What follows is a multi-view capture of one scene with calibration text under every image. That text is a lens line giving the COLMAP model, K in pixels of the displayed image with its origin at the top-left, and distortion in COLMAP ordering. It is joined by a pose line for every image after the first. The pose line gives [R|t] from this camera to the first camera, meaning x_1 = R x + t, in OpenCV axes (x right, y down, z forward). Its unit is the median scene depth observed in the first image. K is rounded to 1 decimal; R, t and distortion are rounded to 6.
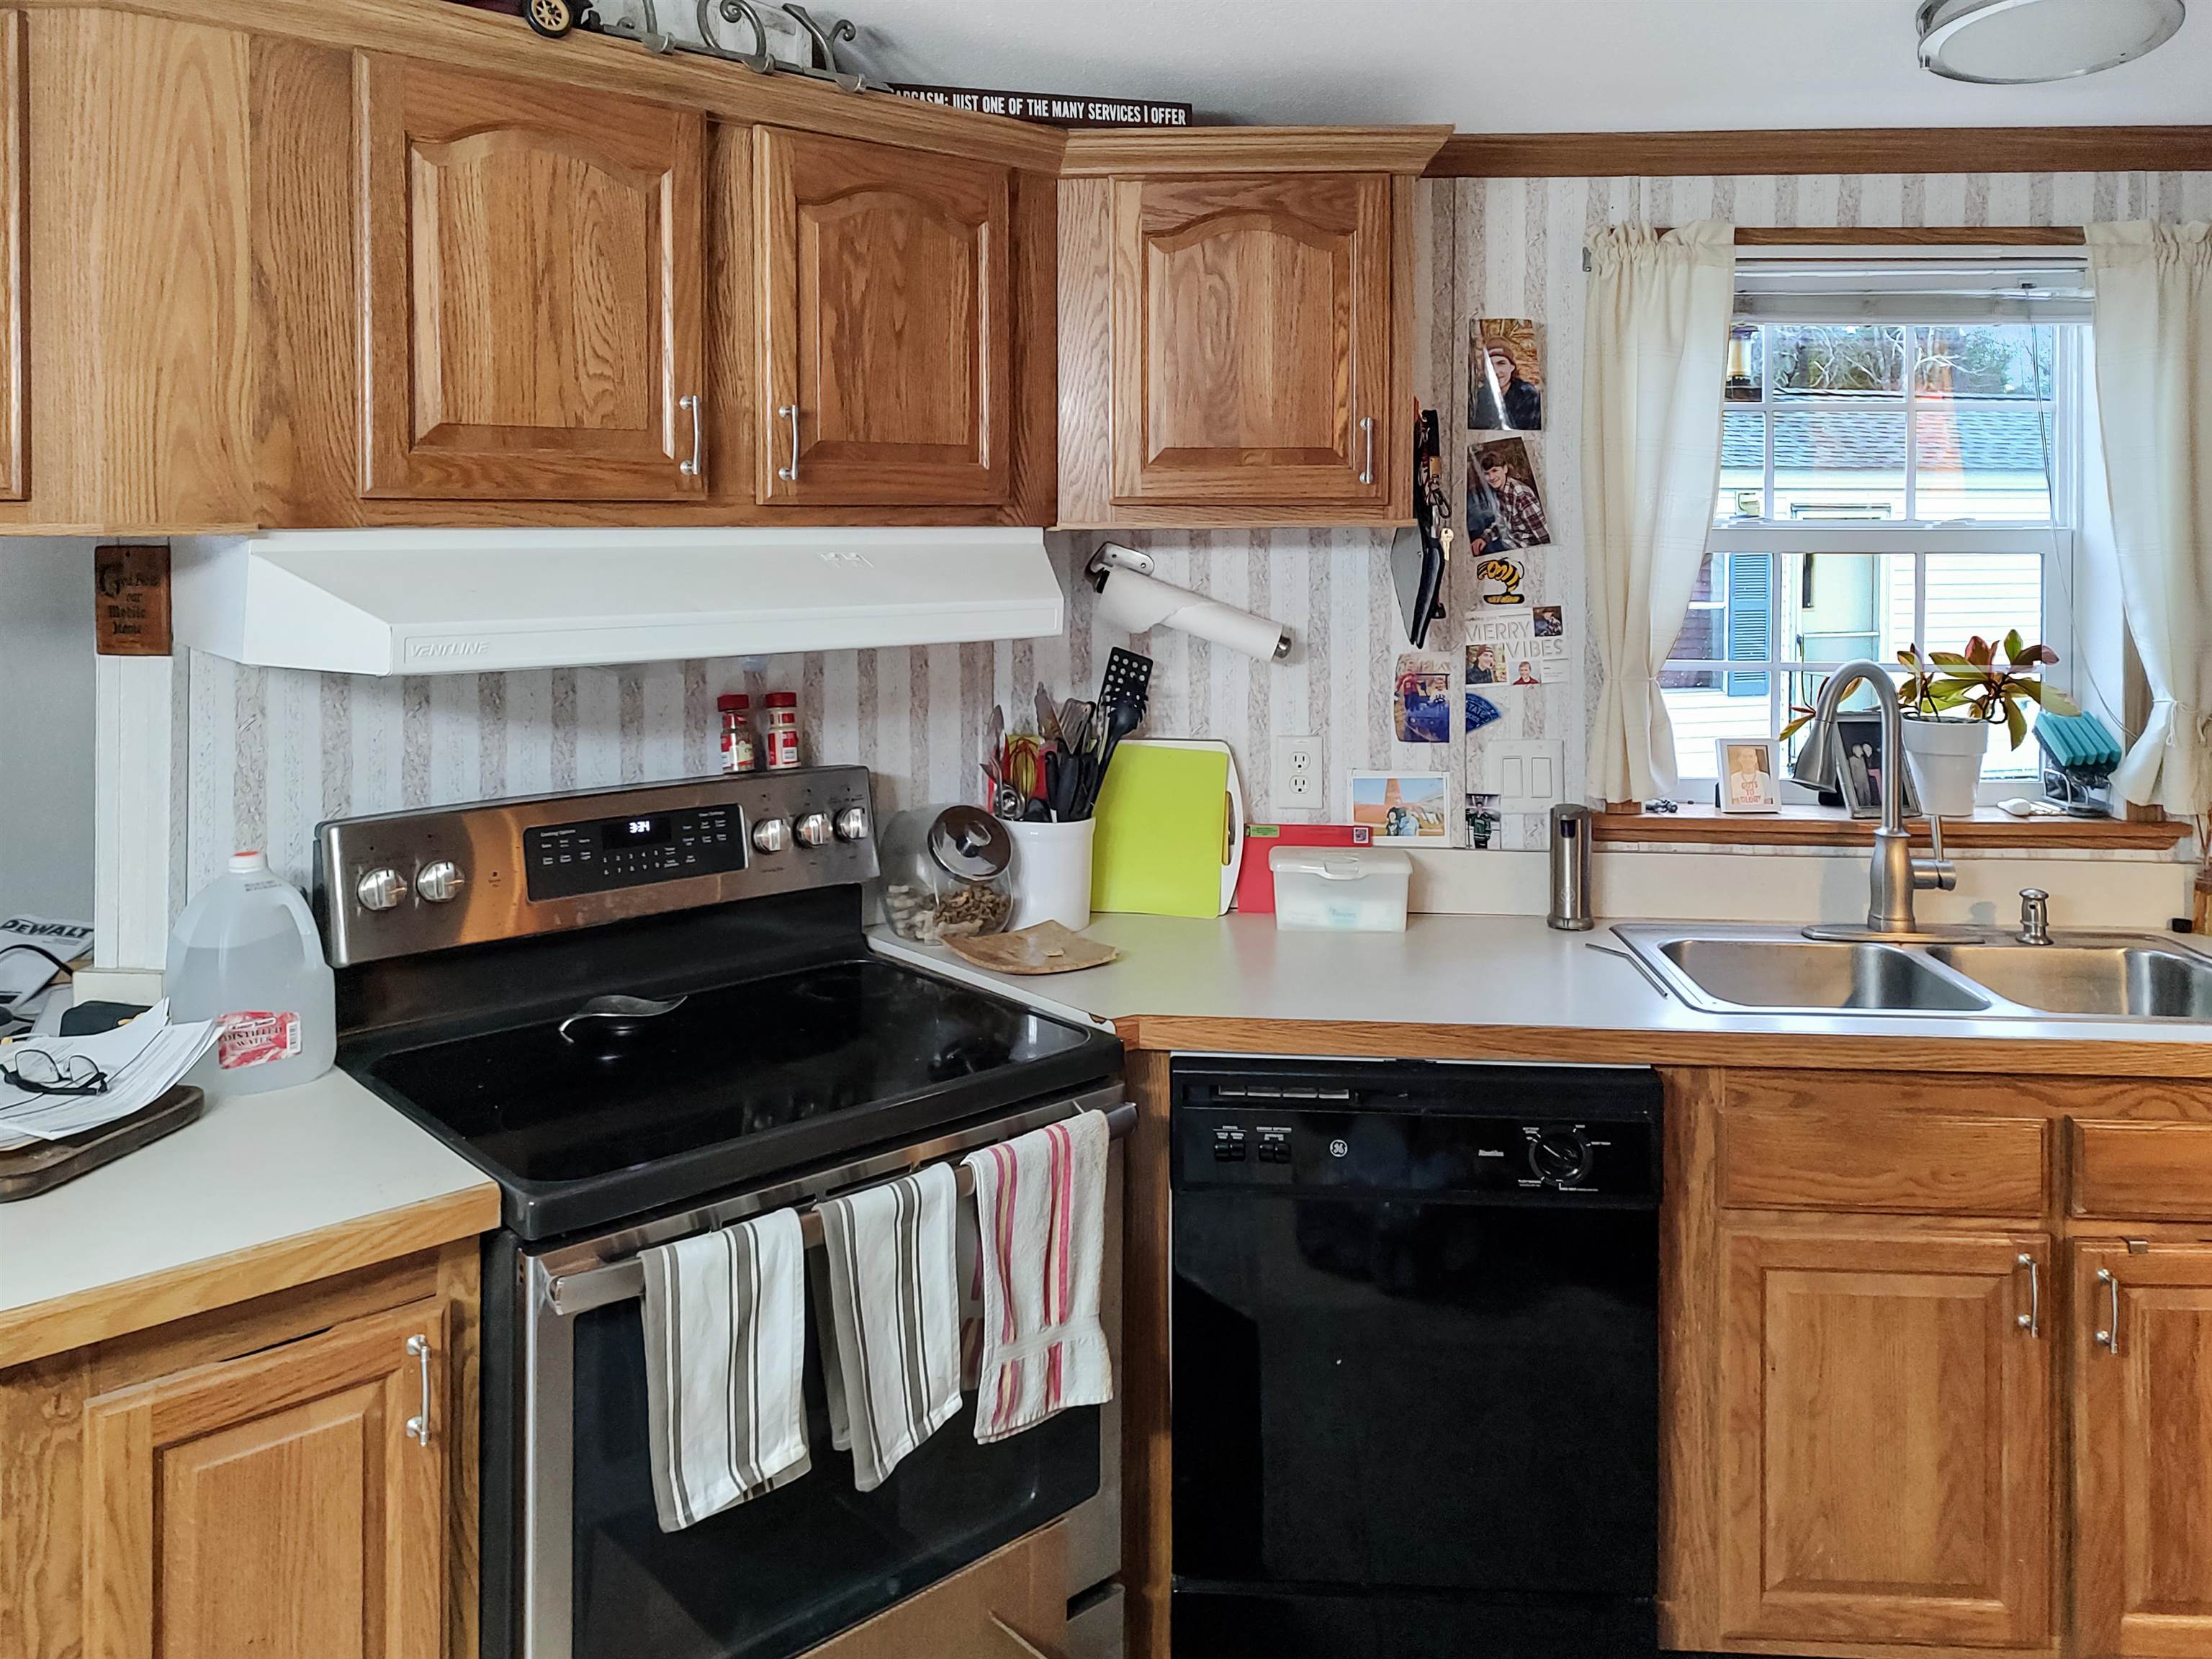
lens RADIAL K [[1656.1, 0, 1108.2], [0, 1656.1, 538.6], [0, 0, 1]] dist [0.036817, -0.030564]
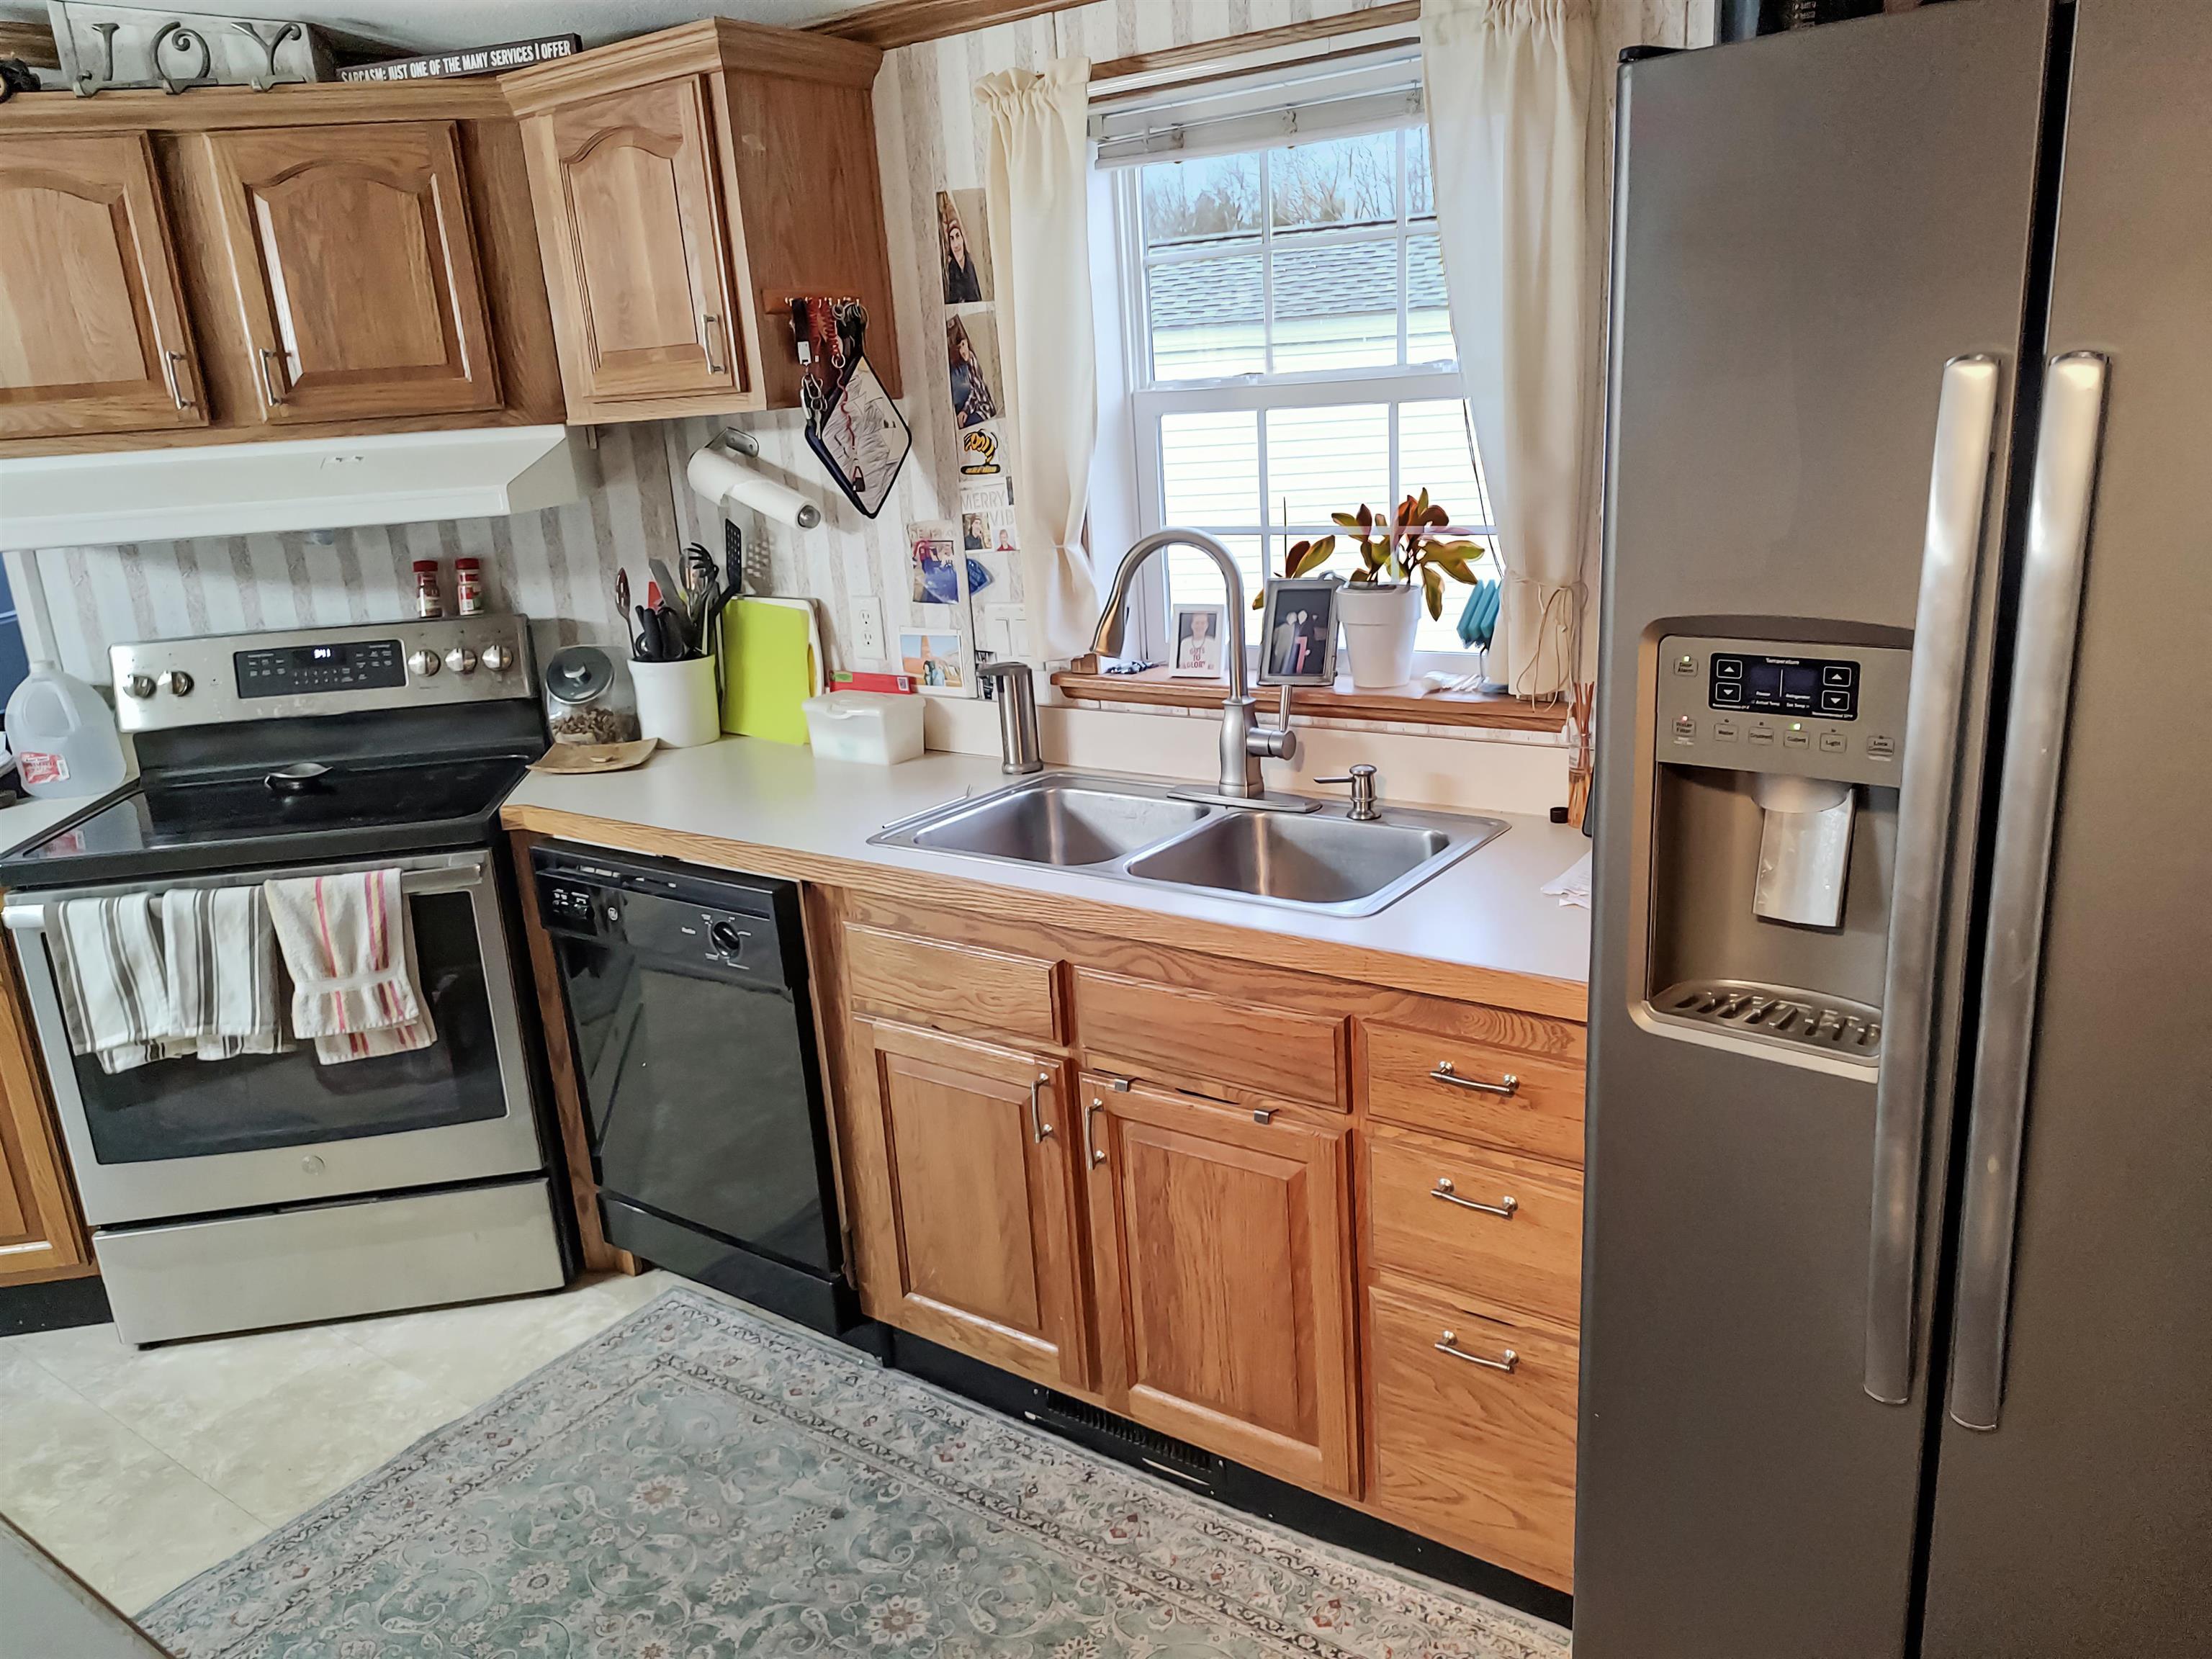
lens RADIAL K [[1593.1, 0, 1106.0], [0, 1593.1, 829.5], [0, 0, 1]] dist [0.005595, -0.010399]
pose [[0.850560, 0.090116, -0.518099, 0.977268], [0.054520, 0.964788, 0.257316, 0.000803], [0.523044, -0.247109, 0.815697, 0.174141]]
